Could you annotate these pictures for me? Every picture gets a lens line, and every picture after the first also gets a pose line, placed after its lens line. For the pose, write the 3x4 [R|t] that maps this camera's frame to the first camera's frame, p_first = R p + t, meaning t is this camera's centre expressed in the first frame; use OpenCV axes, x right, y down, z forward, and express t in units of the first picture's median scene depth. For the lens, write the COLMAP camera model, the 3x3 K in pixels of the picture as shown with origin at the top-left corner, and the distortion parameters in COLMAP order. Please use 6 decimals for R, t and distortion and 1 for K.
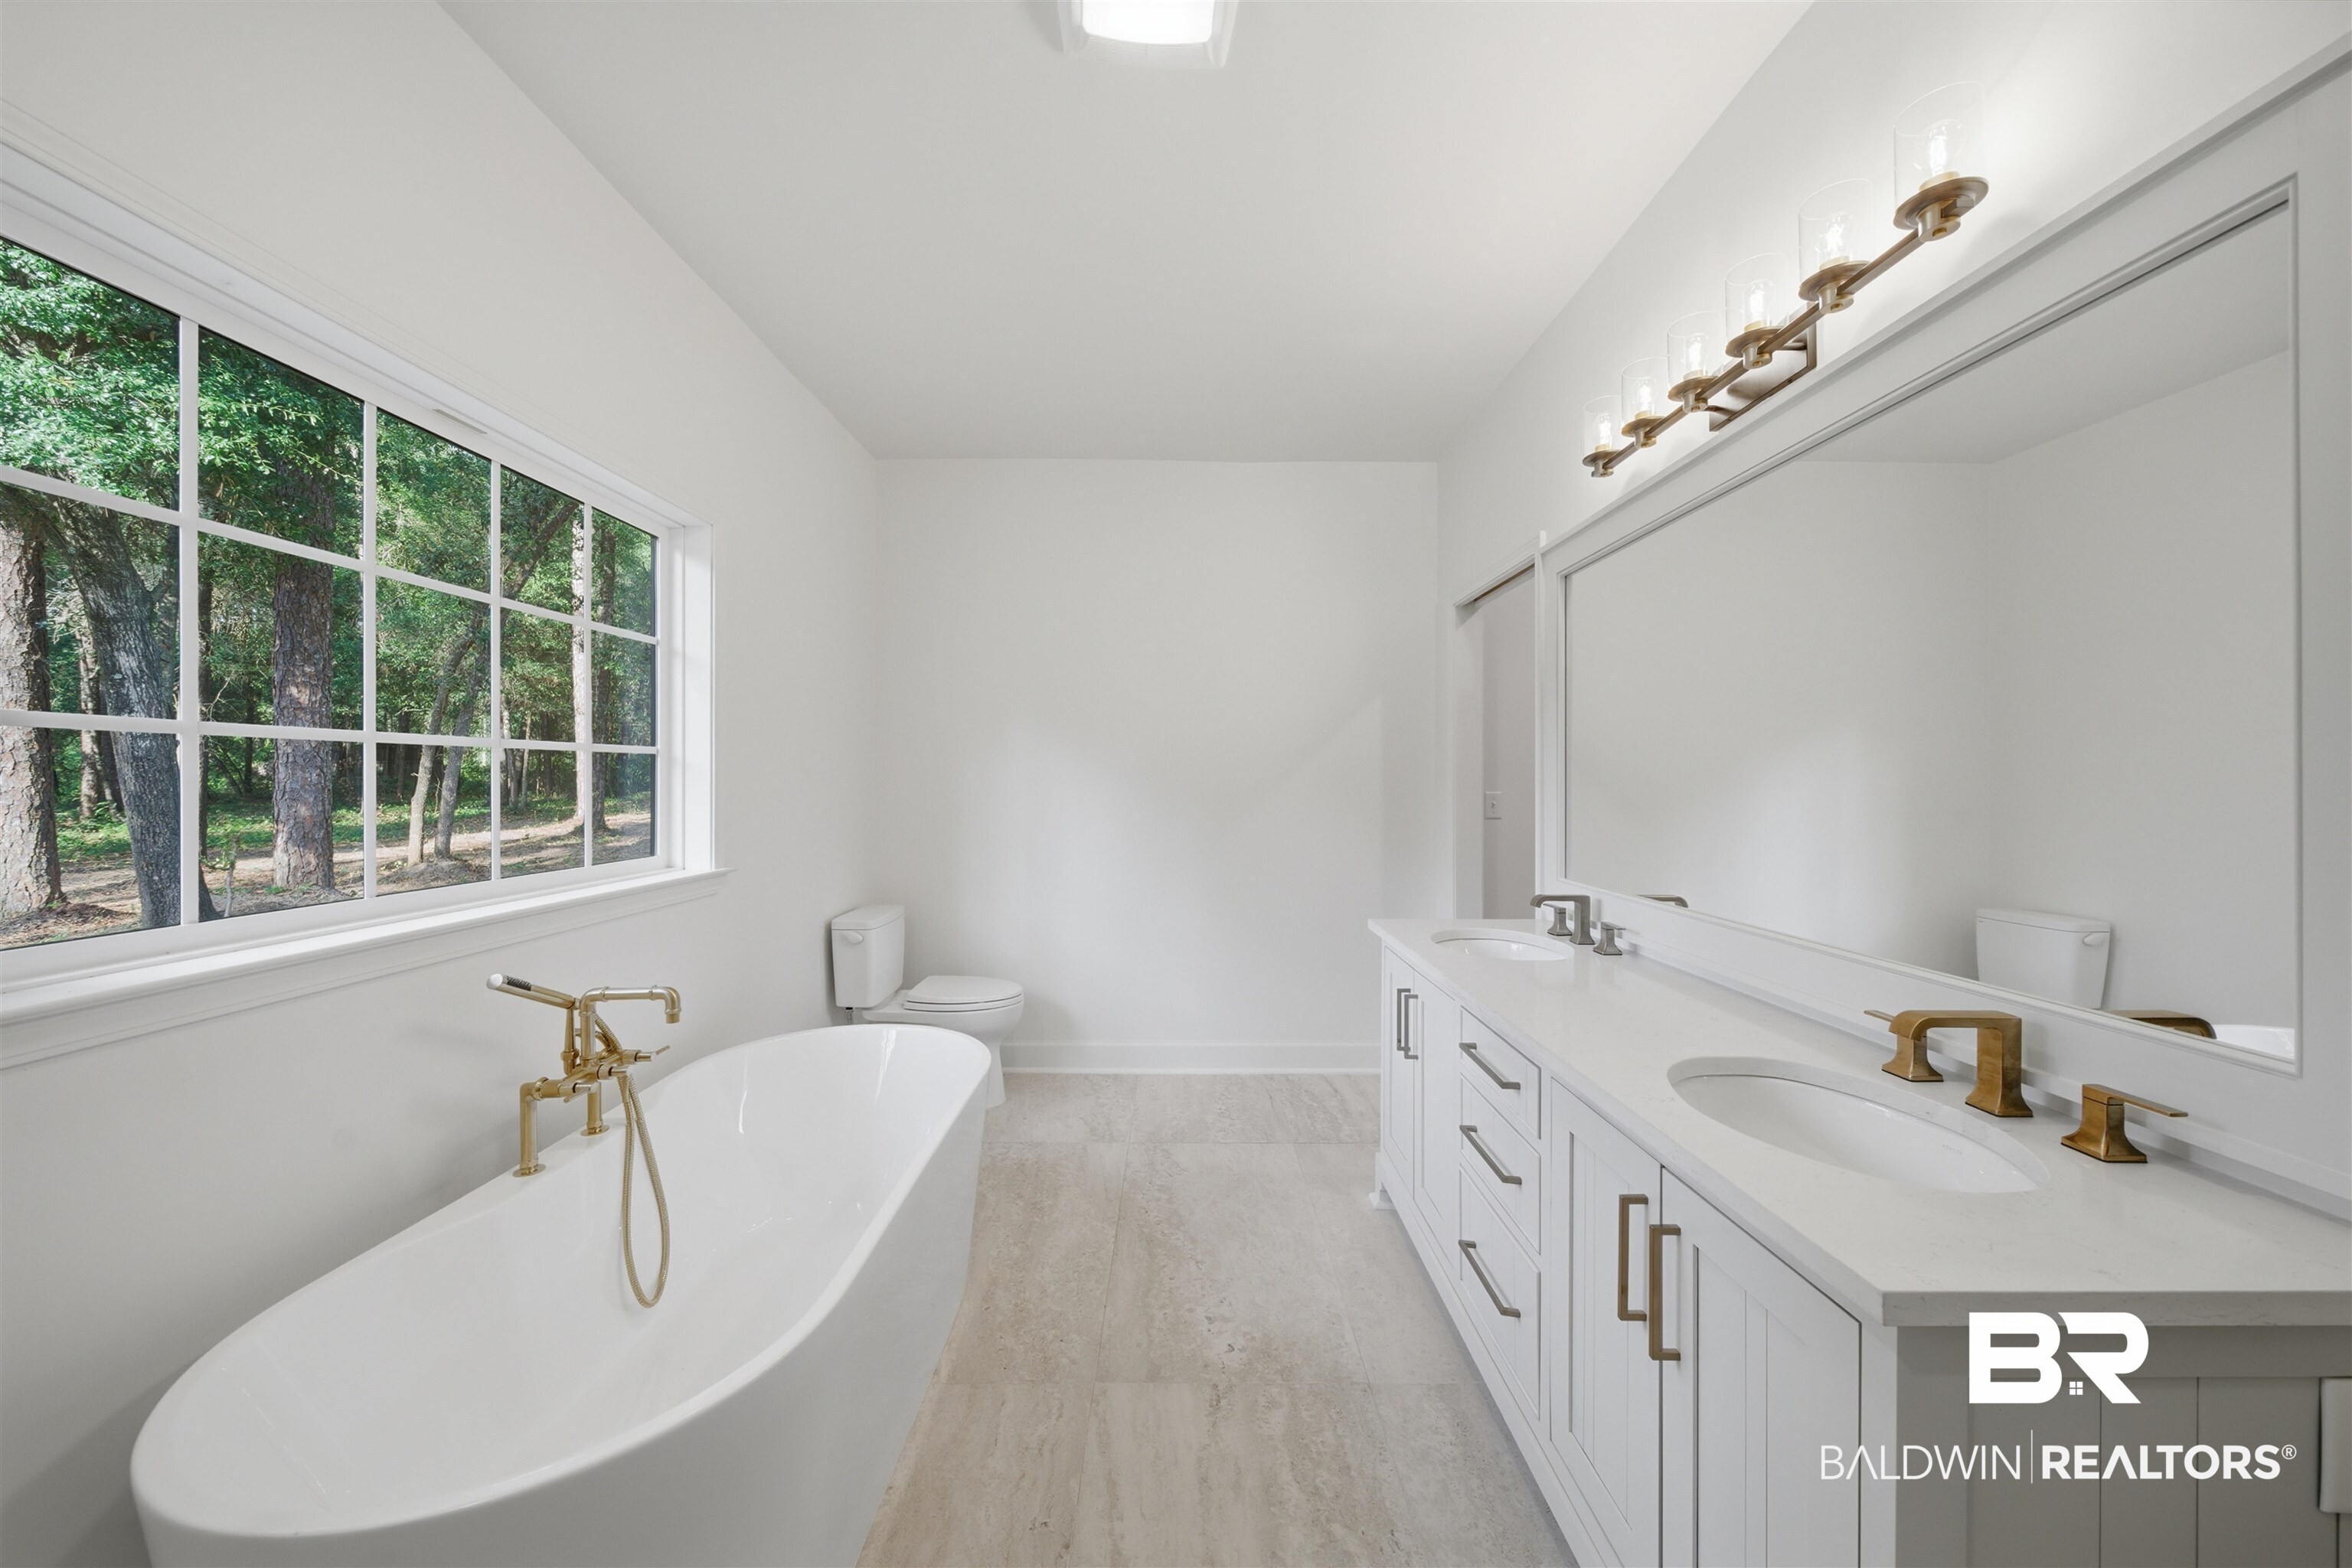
lens RADIAL K [[823.2, 0, 1171.7], [0, 823.2, 779.0], [0, 0, 1]] dist [-0.001595, -0.000188]
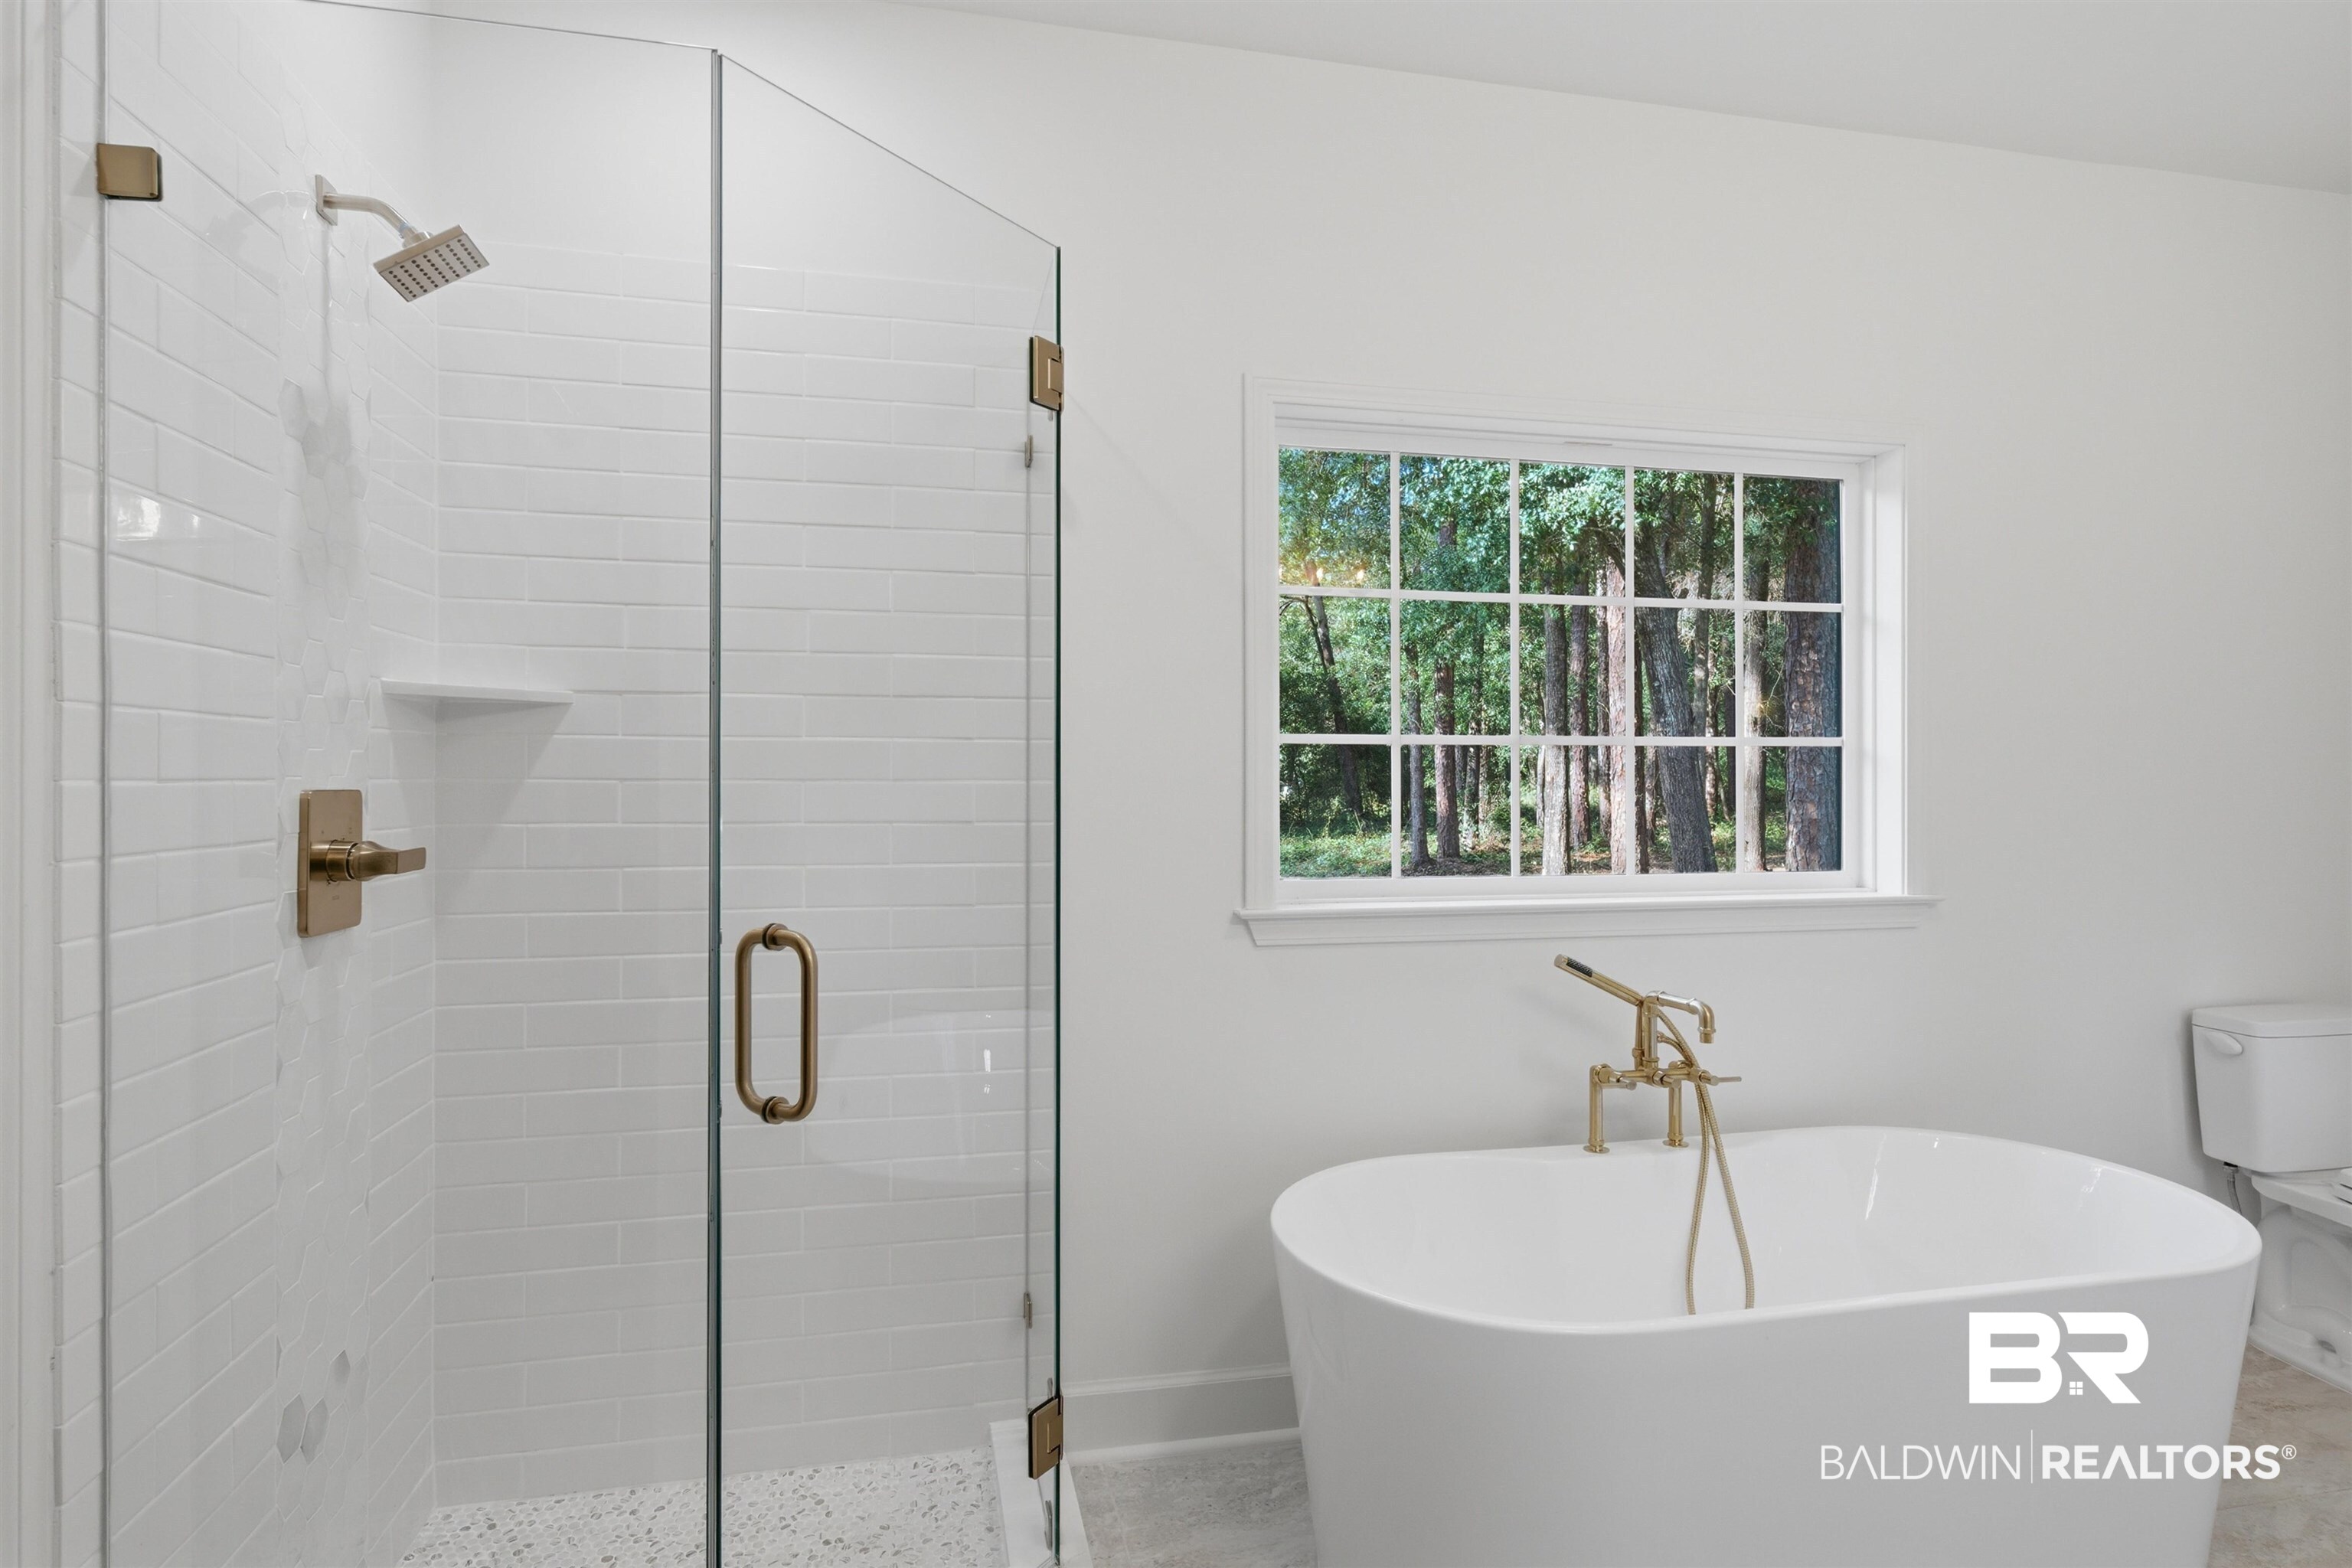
lens RADIAL K [[1243.1, 0, 1169.6], [0, 1243.1, 755.2], [0, 0, 1]] dist [0.001552, 0.000690]
pose [[0.188734, -0.017815, -0.981867, 0.505403], [-0.001686, 0.999828, -0.018465, 0.003121], [0.982027, 0.005140, 0.188671, 0.121599]]
